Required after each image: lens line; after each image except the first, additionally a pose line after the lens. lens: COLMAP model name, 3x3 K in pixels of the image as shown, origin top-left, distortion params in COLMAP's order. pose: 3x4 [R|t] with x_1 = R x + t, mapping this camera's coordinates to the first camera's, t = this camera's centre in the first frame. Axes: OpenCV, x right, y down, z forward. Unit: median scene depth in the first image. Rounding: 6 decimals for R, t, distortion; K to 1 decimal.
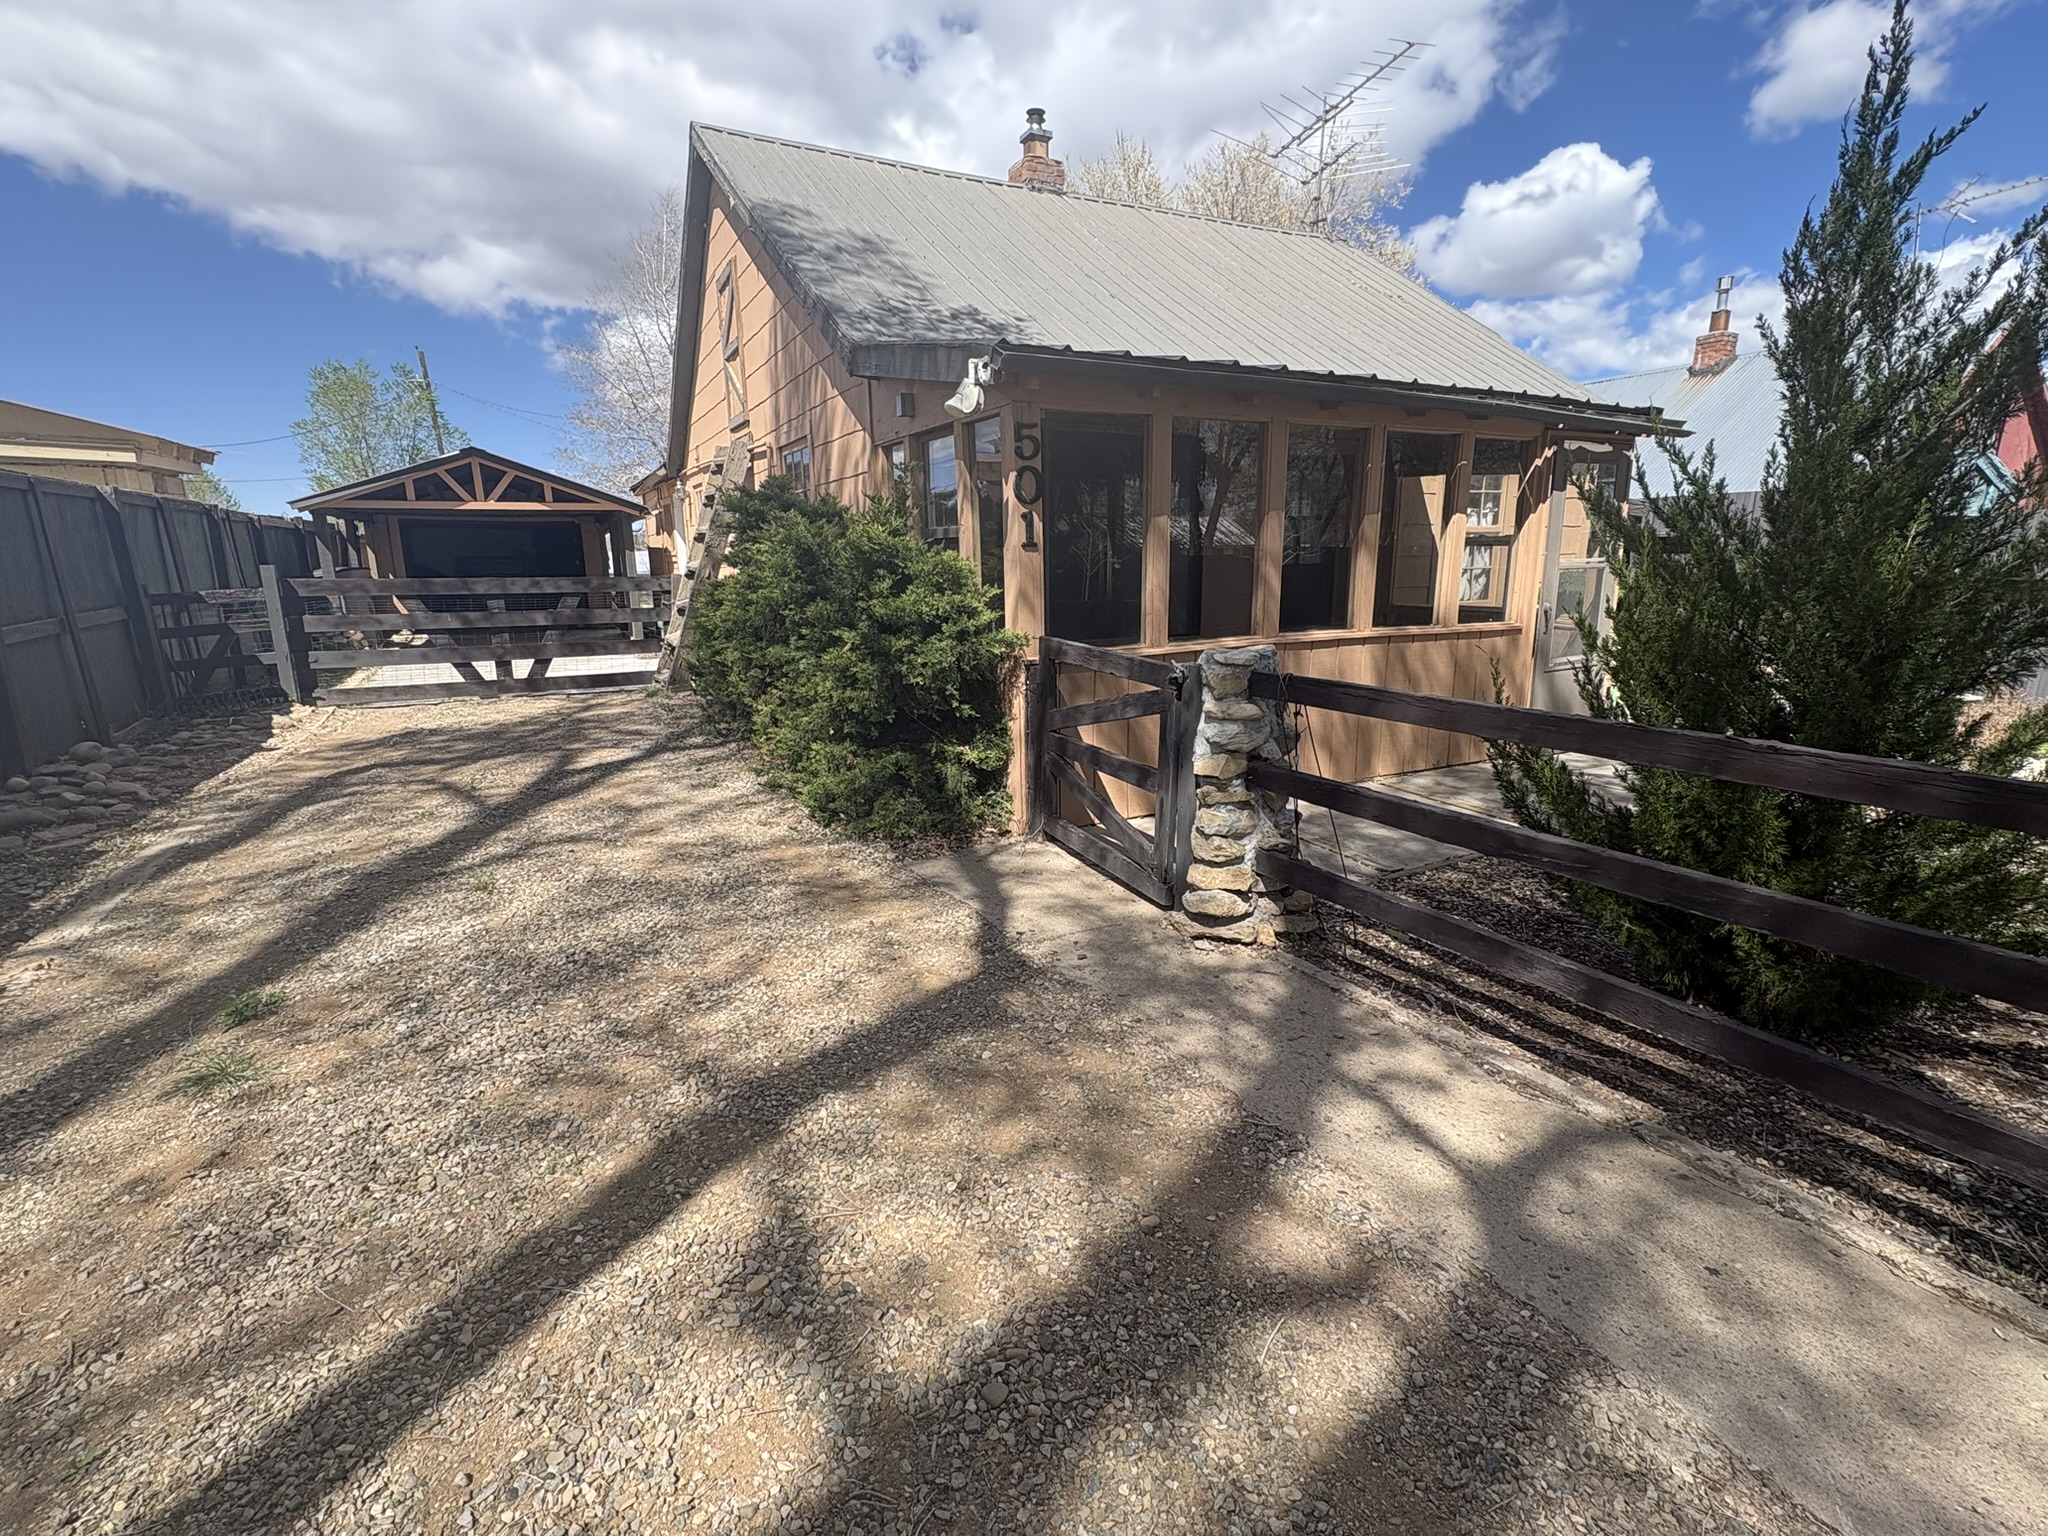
lens RADIAL K [[920.2, 0, 1022.2], [0, 920.2, 761.1], [0, 0, 1]] dist [0.006809, 0.000298]
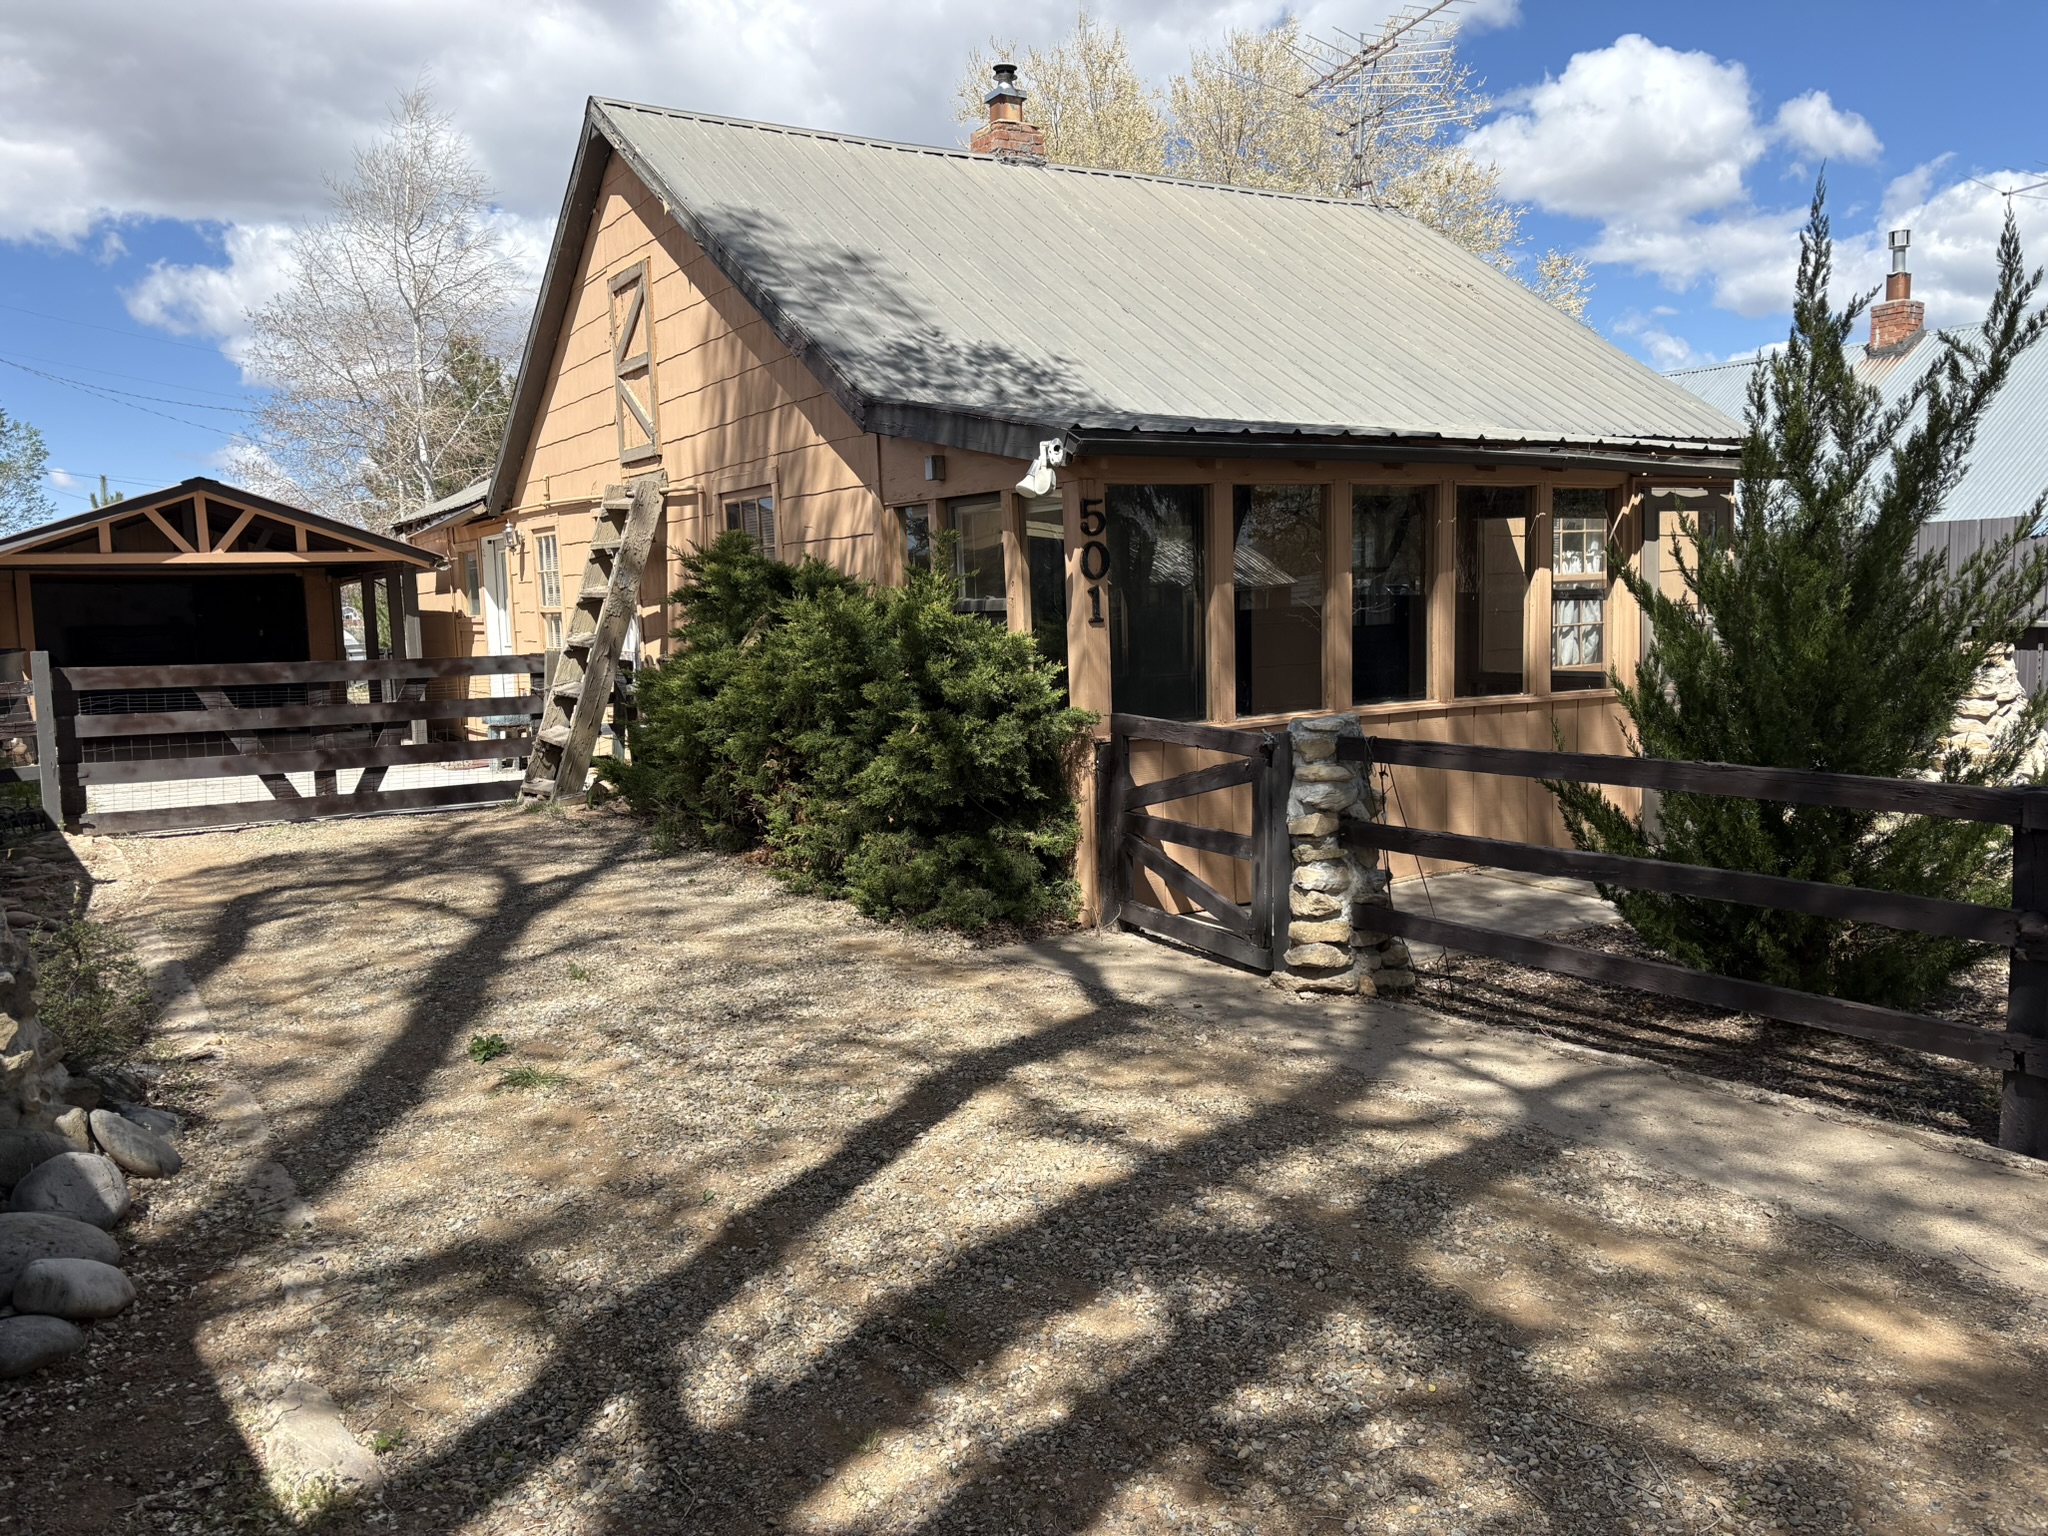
lens RADIAL K [[1550.6, 0, 1025.6], [0, 1550.6, 756.0], [0, 0, 1]] dist [0.084466, -0.083979]
pose [[0.996624, -0.024779, 0.078274, -0.146758], [0.034039, 0.992276, -0.119287, 0.073762], [-0.074713, 0.121549, 0.989770, -0.439554]]
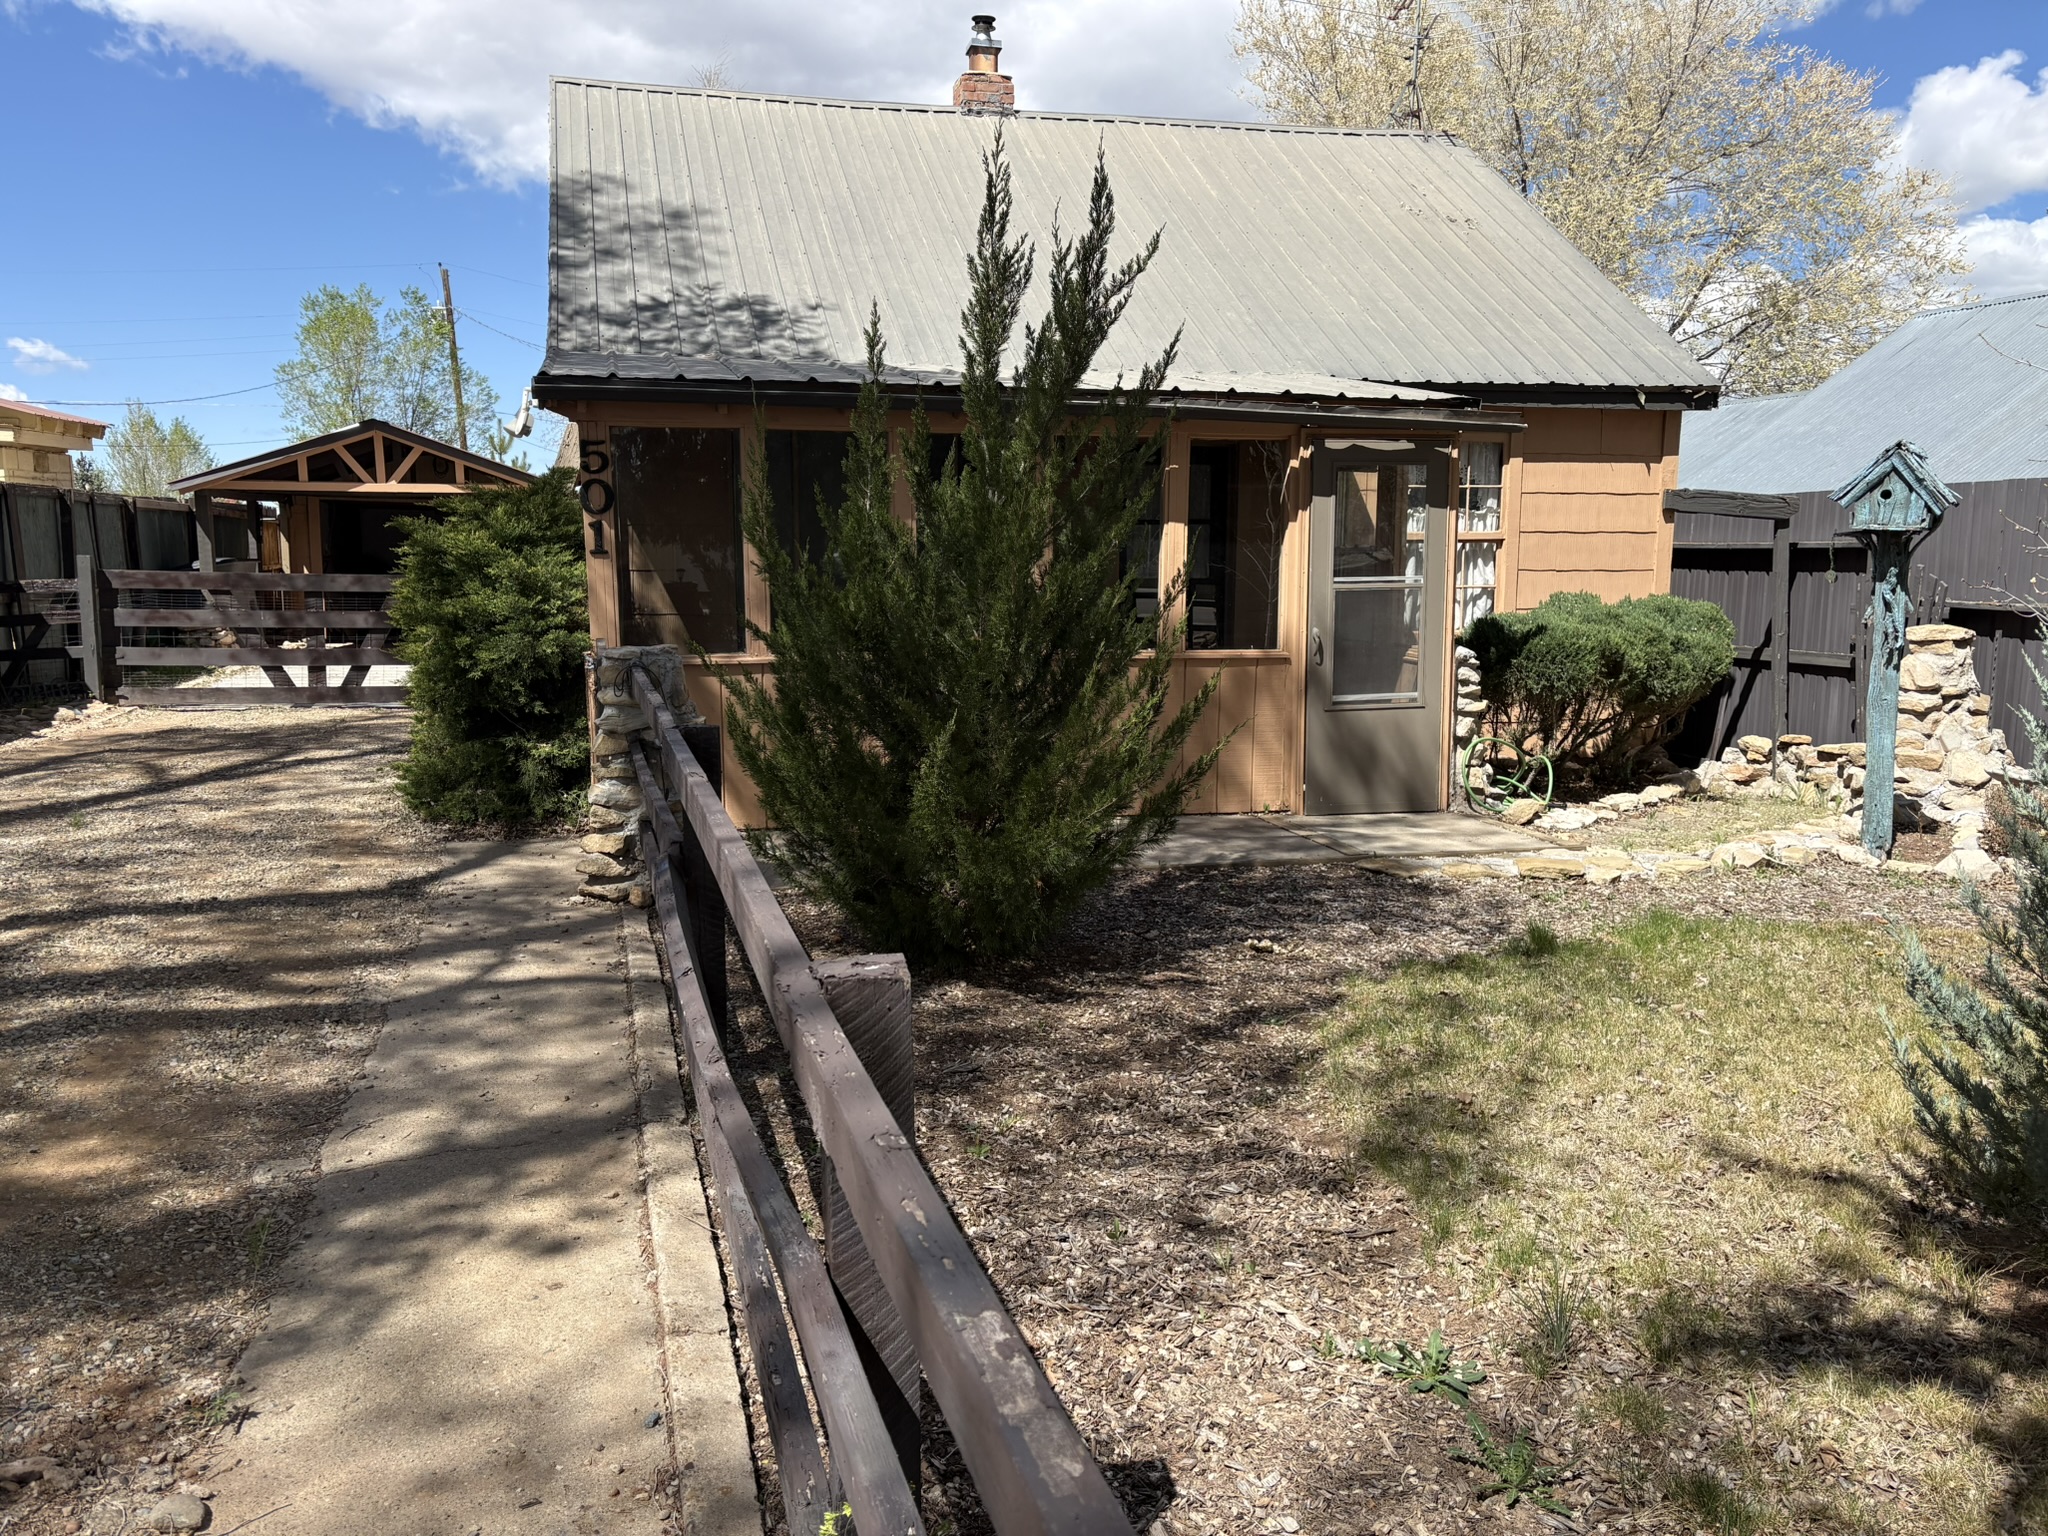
lens RADIAL K [[1558.9, 0, 1023.2], [0, 1558.9, 760.6], [0, 0, 1]] dist [0.037047, -0.003424]
pose [[0.971400, 0.047134, -0.232722, 0.672389], [-0.067200, 0.994603, -0.079056, 0.082386], [0.227740, 0.092434, 0.969325, -0.444960]]
